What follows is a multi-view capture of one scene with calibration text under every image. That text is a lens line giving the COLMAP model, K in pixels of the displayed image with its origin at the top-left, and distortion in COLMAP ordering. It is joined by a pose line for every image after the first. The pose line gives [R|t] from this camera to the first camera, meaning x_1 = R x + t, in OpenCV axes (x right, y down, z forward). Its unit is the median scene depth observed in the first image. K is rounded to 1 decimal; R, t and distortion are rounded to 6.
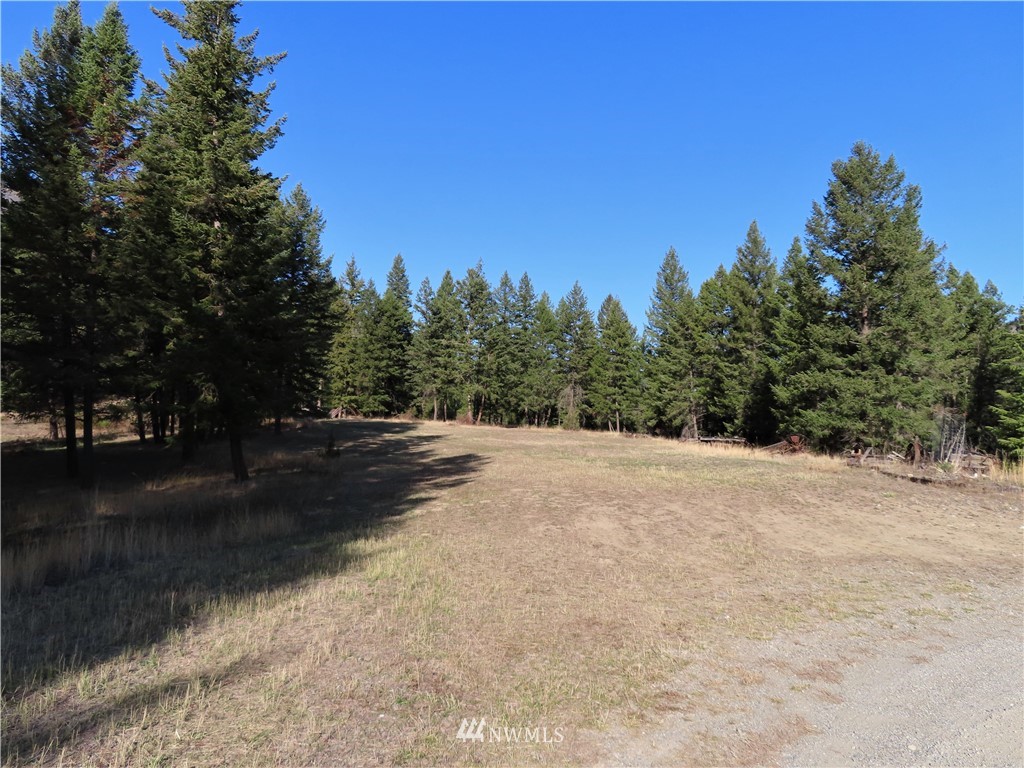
lens RADIAL K [[735.6, 0, 511.5], [0, 735.6, 384.2], [0, 0, 1]] dist [-0.011191, 0.010480]
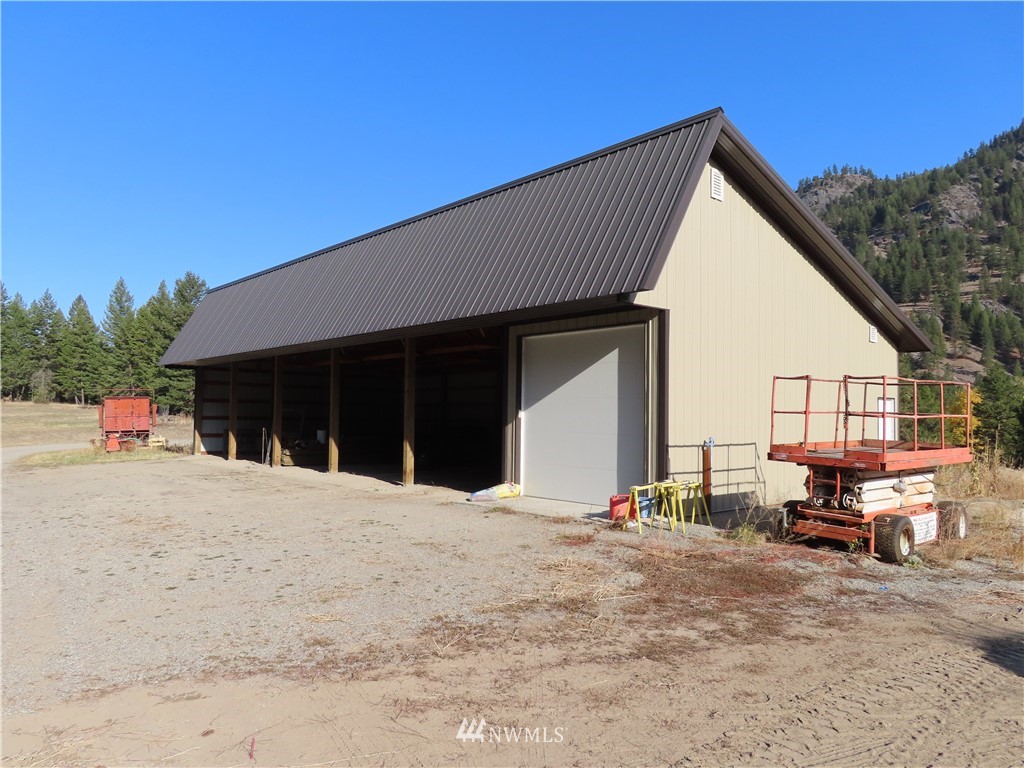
lens RADIAL K [[735.6, 0, 510.8], [0, 735.6, 383.1], [0, 0, 1]] dist [-0.011191, 0.010480]
pose [[0.808265, -0.008921, 0.588751, -0.014452], [-0.021133, 0.998802, 0.044147, -0.049562], [-0.588440, -0.048124, 0.807108, -0.554985]]
